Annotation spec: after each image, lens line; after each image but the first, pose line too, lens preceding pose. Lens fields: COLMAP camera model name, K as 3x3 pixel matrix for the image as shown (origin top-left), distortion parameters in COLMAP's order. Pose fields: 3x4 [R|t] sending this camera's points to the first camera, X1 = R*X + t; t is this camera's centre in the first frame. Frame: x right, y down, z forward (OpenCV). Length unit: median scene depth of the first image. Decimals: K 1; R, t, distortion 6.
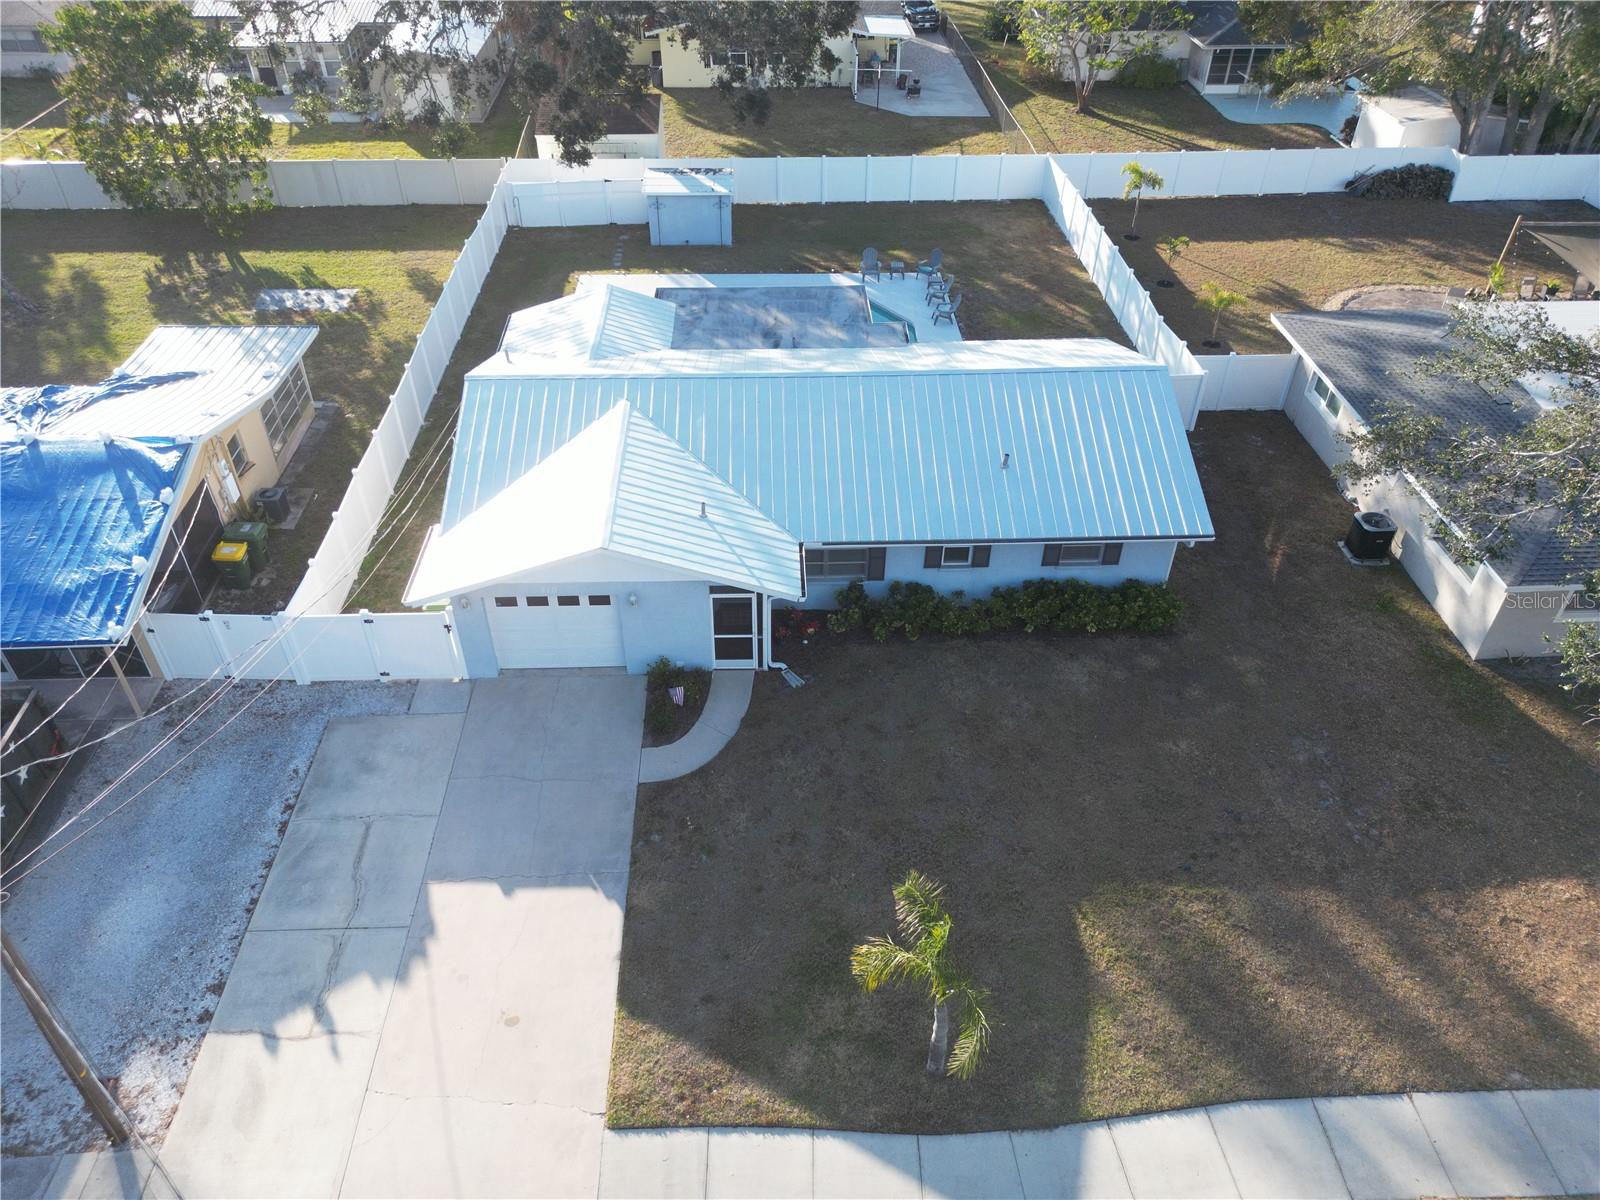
lens RADIAL K [[1123.3, 0, 792.0], [0, 1123.3, 601.6], [0, 0, 1]] dist [0.078388, -0.083615]
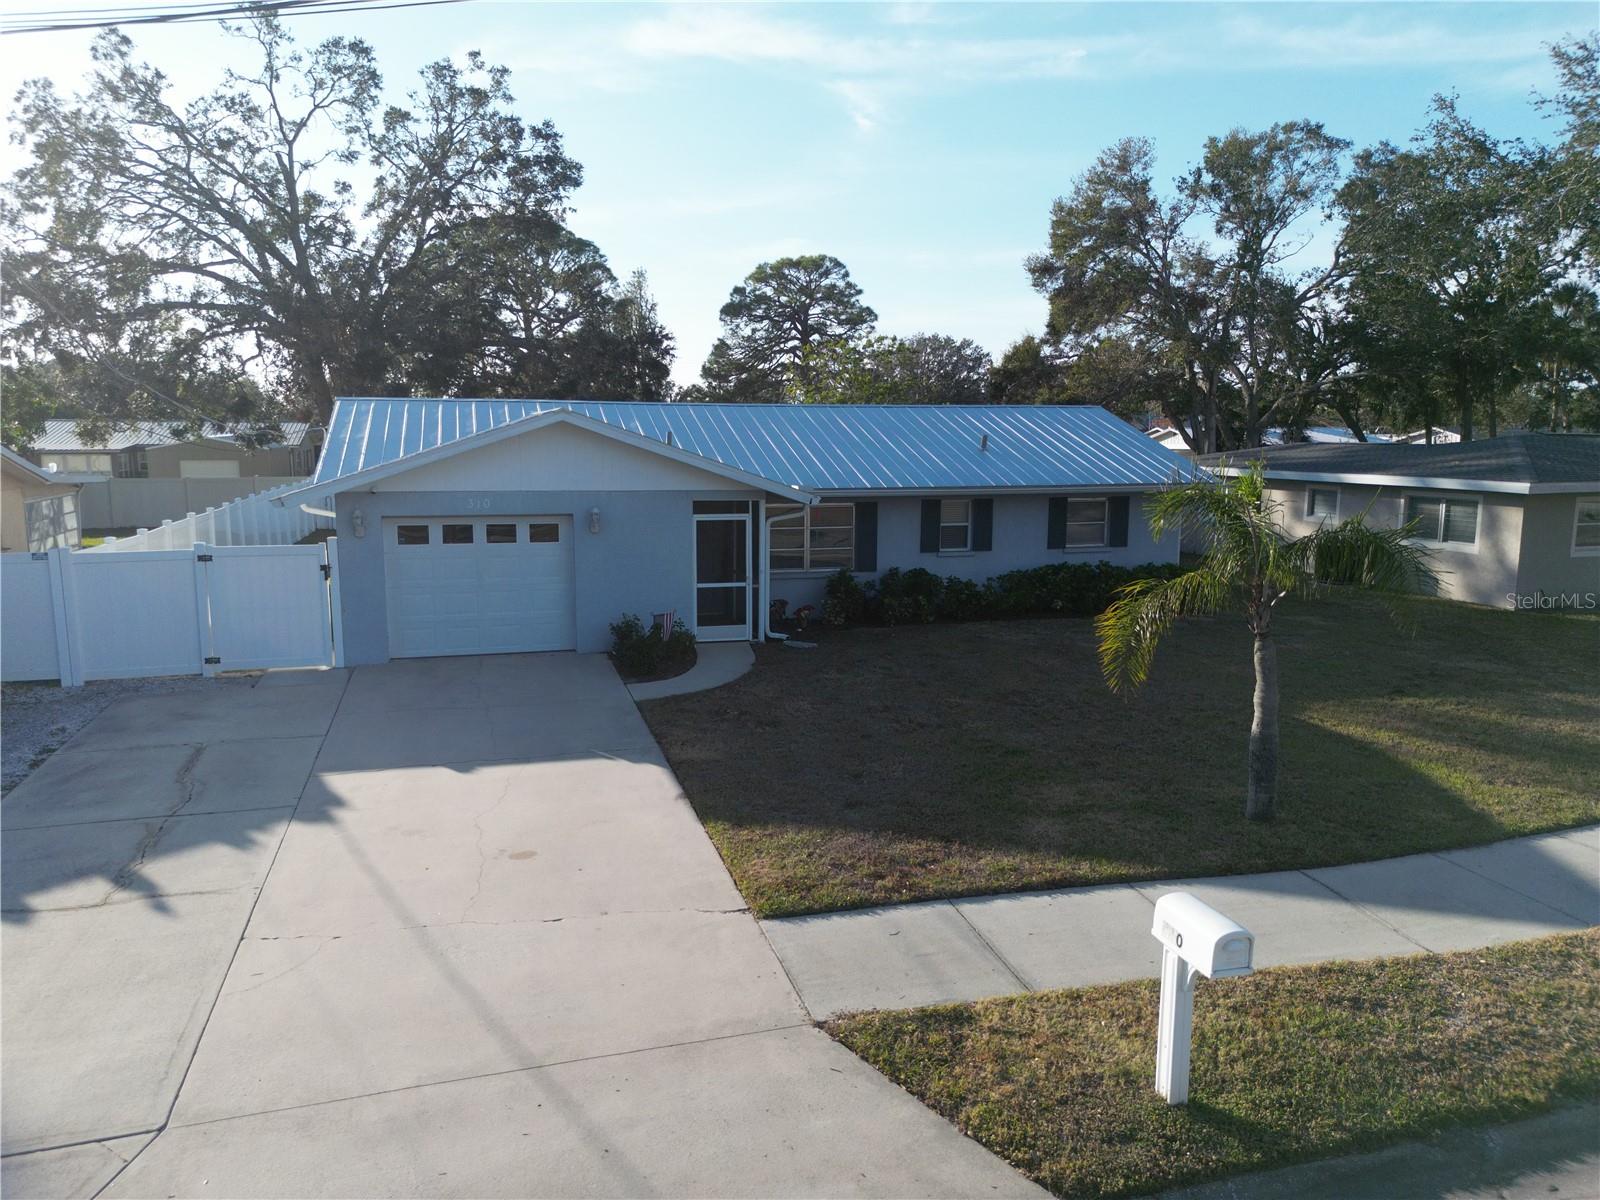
lens RADIAL K [[1123.3, 0, 792.0], [0, 1123.3, 601.6], [0, 0, 1]] dist [0.078388, -0.083615]
pose [[0.970049, -0.036340, 0.240178, -0.214060], [0.152463, 0.860821, -0.485533, 0.473321], [-0.189105, 0.507609, 0.840579, 0.401029]]
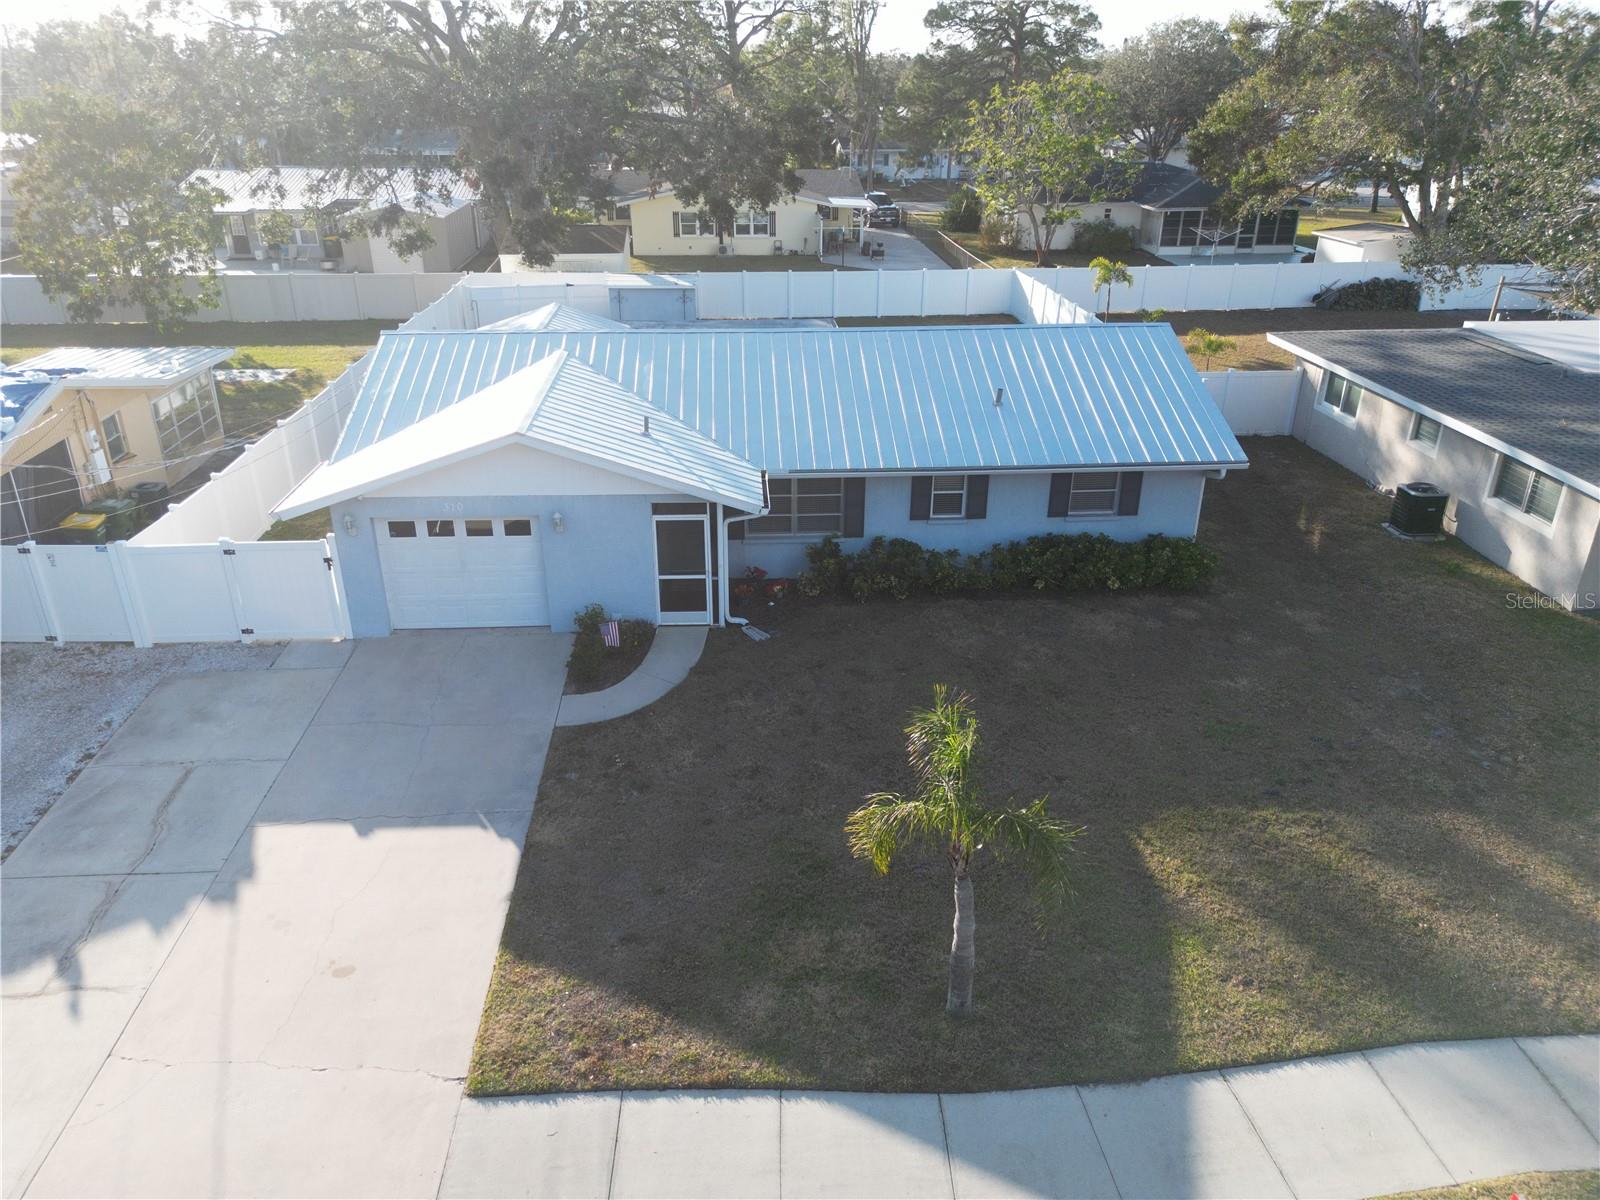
lens RADIAL K [[1123.3, 0, 792.0], [0, 1123.3, 601.6], [0, 0, 1]] dist [0.078388, -0.083615]
pose [[0.999702, -0.011441, 0.021551, 0.011507], [0.016293, 0.970496, -0.240568, 0.279166], [-0.018162, 0.240848, 0.970393, 0.233853]]
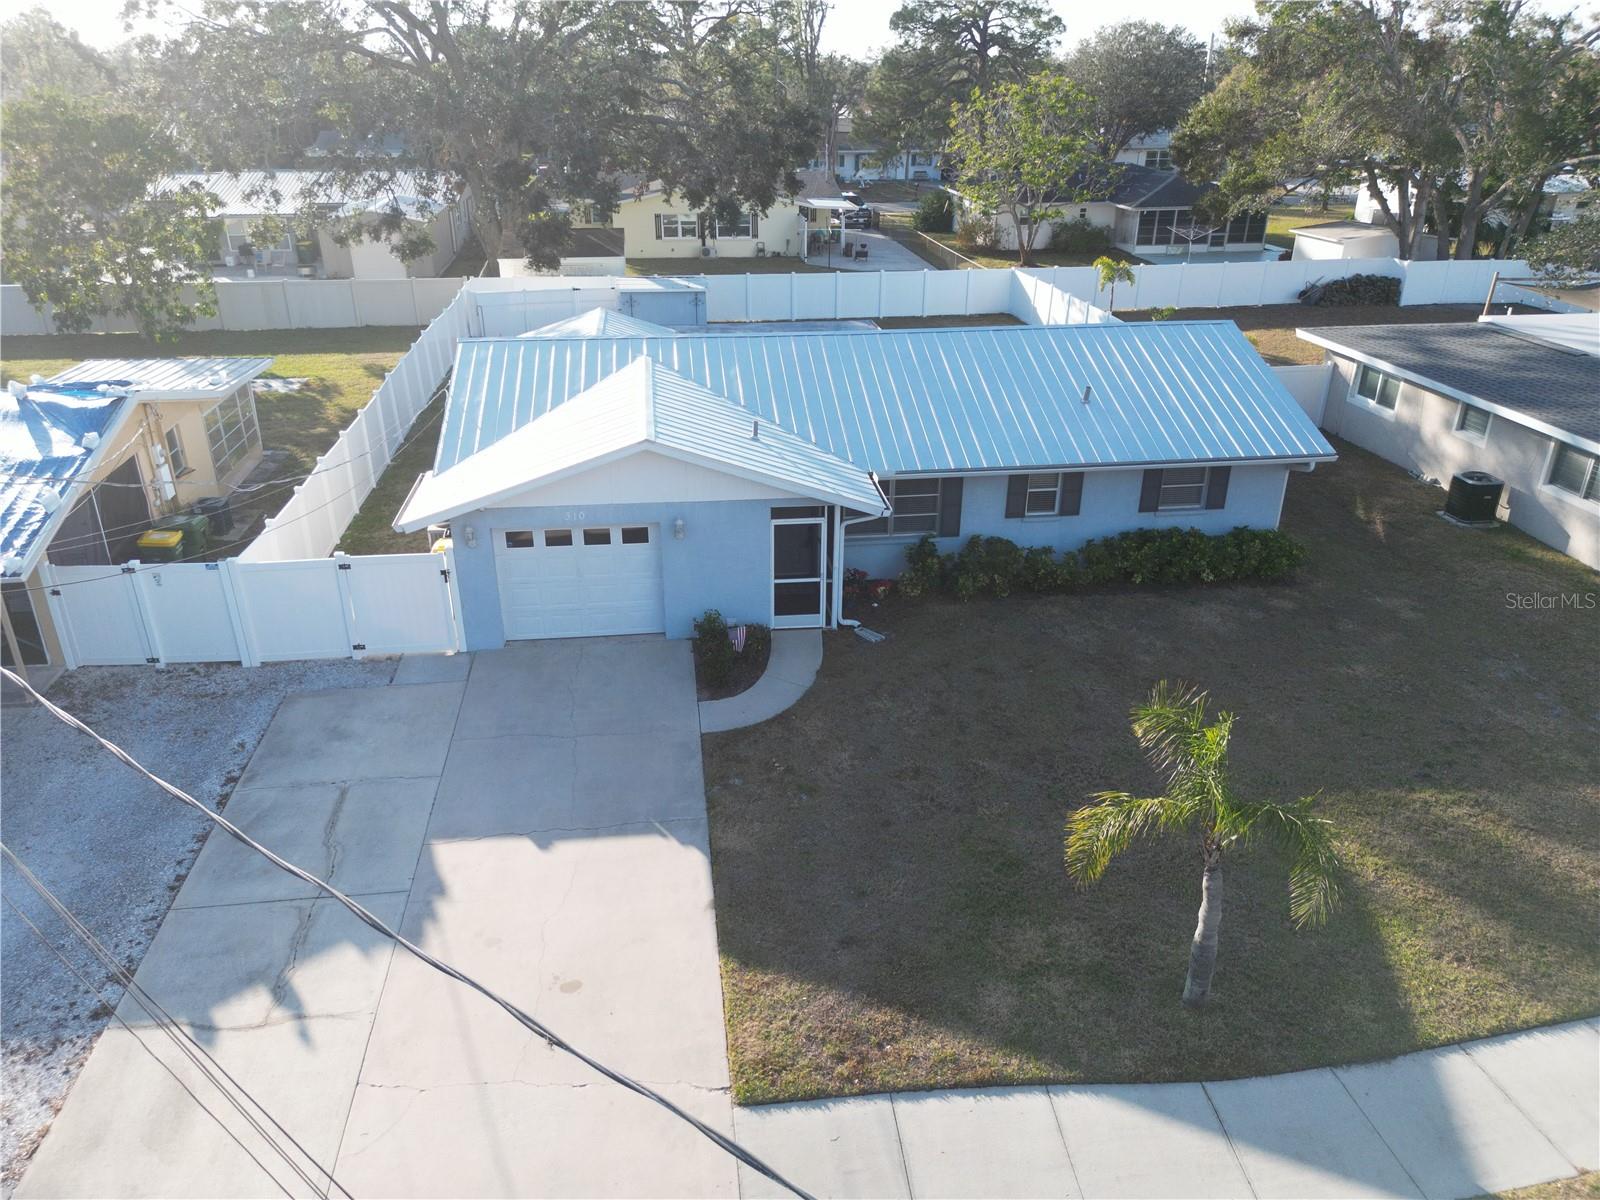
lens RADIAL K [[1123.3, 0, 792.0], [0, 1123.3, 601.6], [0, 0, 1]] dist [0.078388, -0.083615]
pose [[0.996053, -0.037758, 0.080328, -0.138627], [0.056025, 0.969392, -0.239041, 0.273332], [-0.068843, 0.242598, 0.967681, 0.237456]]
